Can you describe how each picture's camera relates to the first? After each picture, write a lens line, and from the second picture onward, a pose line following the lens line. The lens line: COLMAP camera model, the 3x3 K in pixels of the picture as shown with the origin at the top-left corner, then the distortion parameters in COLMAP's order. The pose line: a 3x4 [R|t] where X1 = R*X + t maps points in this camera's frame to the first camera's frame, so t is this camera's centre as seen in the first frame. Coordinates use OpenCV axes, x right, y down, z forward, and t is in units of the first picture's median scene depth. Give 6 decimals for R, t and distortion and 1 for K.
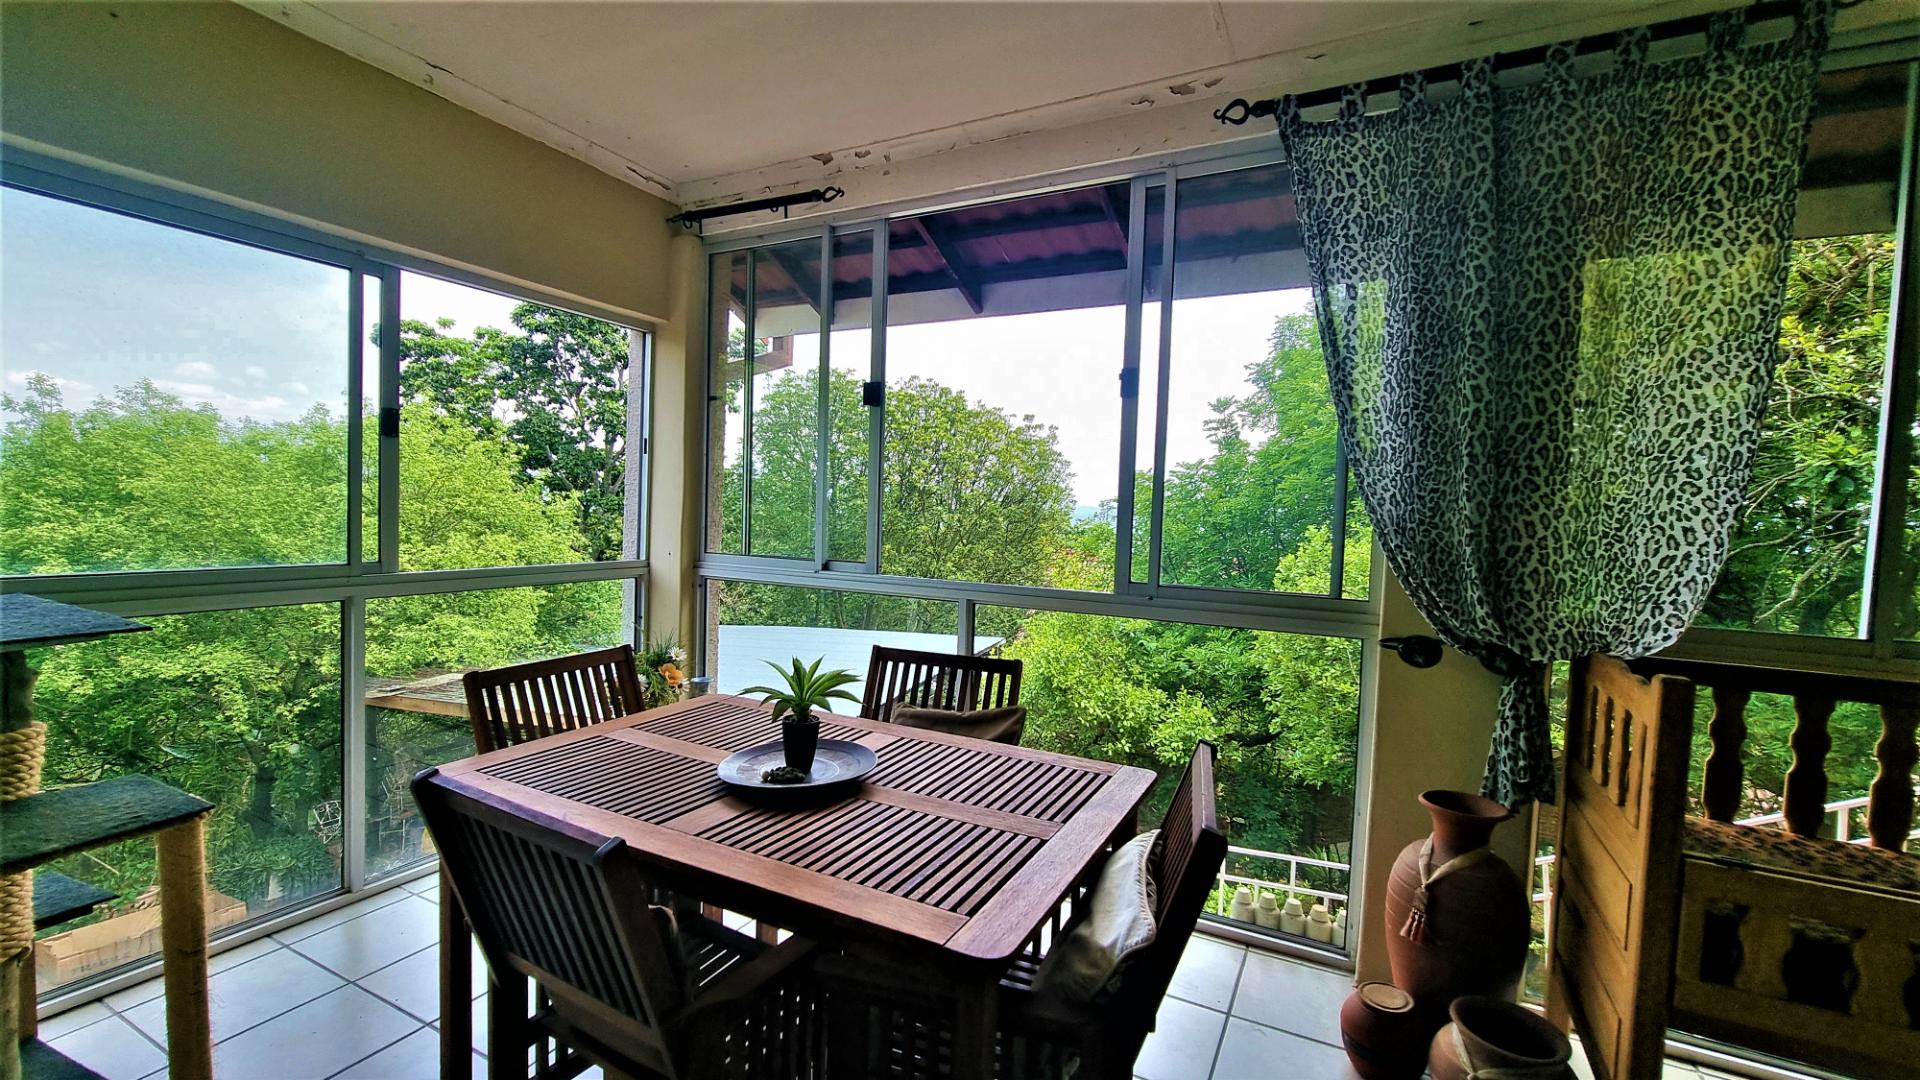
lens RADIAL K [[790.4, 0, 963.1], [0, 790.4, 543.1], [0, 0, 1]] dist [-0.002025, -0.000198]
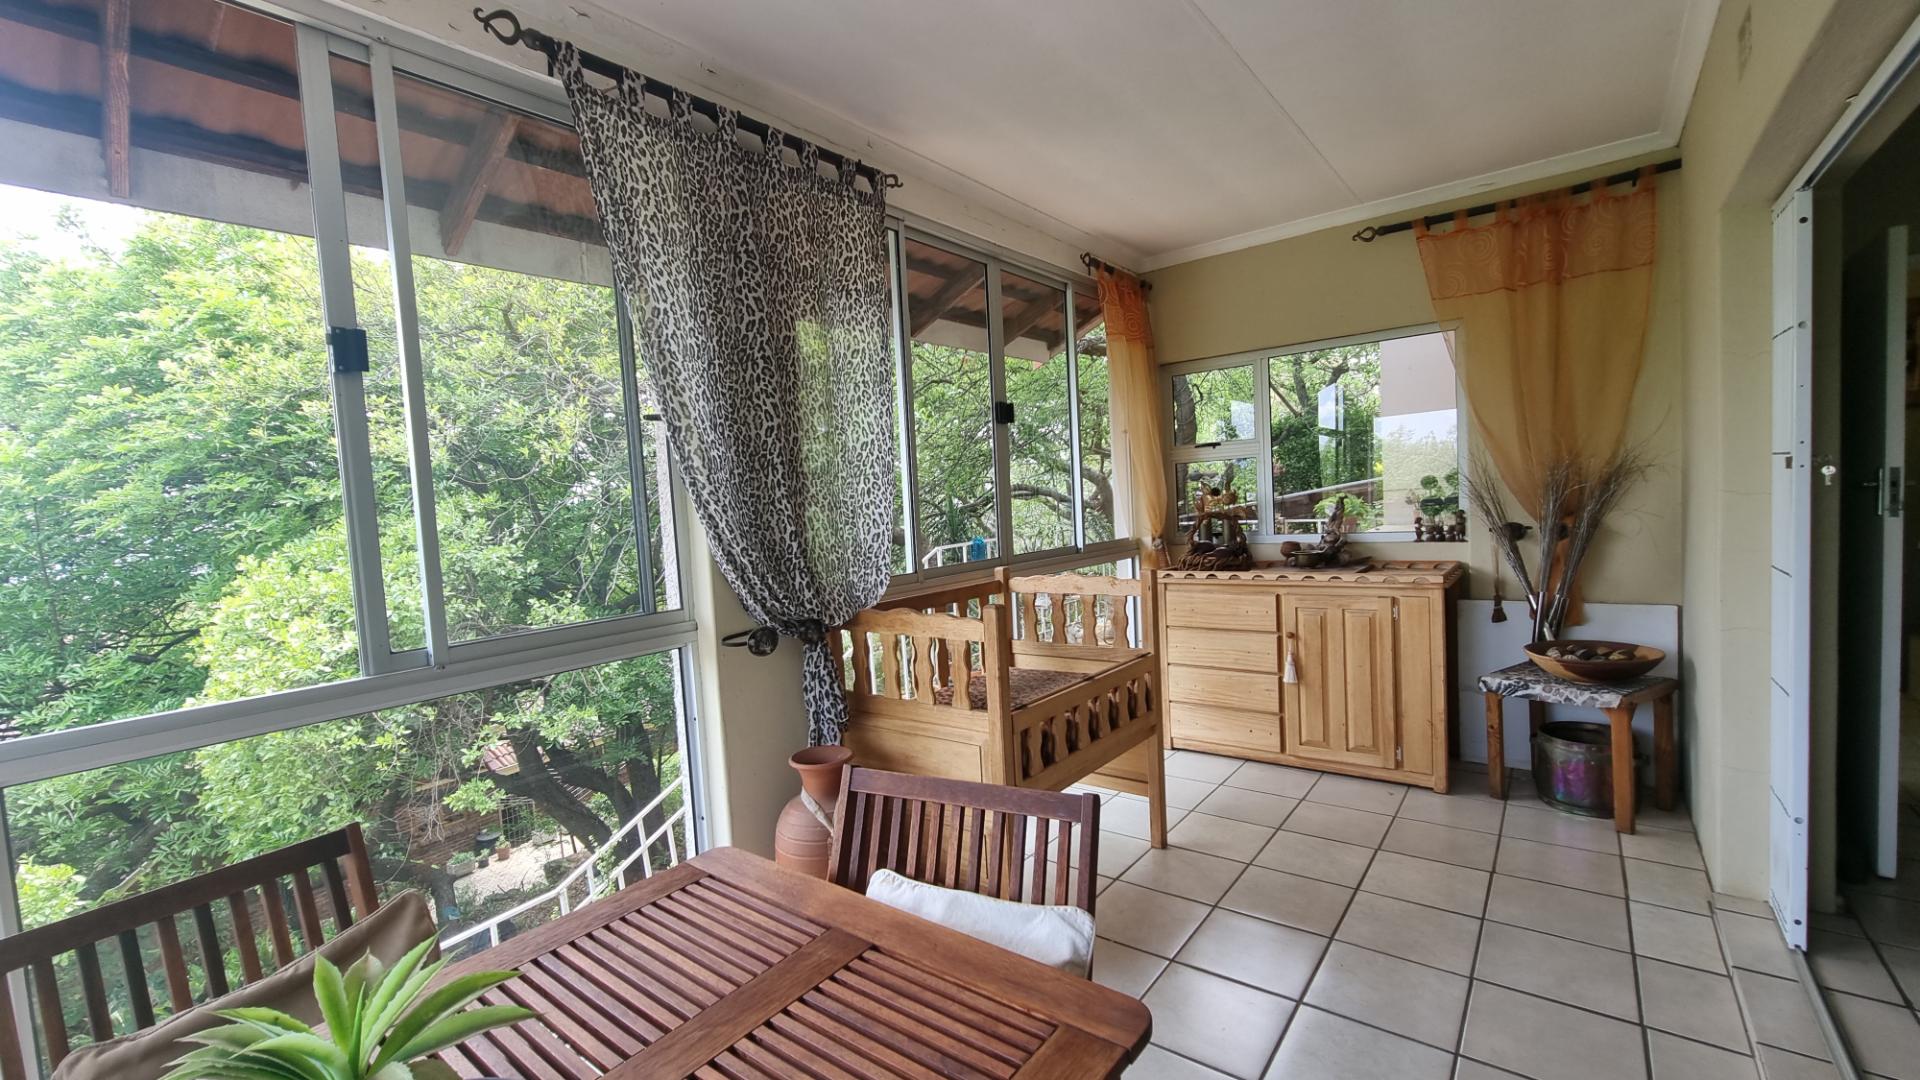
lens RADIAL K [[790.4, 0, 960.9], [0, 790.4, 544.8], [0, 0, 1]] dist [-0.002025, -0.000198]
pose [[0.187435, -0.104005, 0.976755, -0.434303], [0.105109, 0.990793, 0.085330, -0.061552], [-0.976637, 0.086672, 0.196641, 0.502452]]
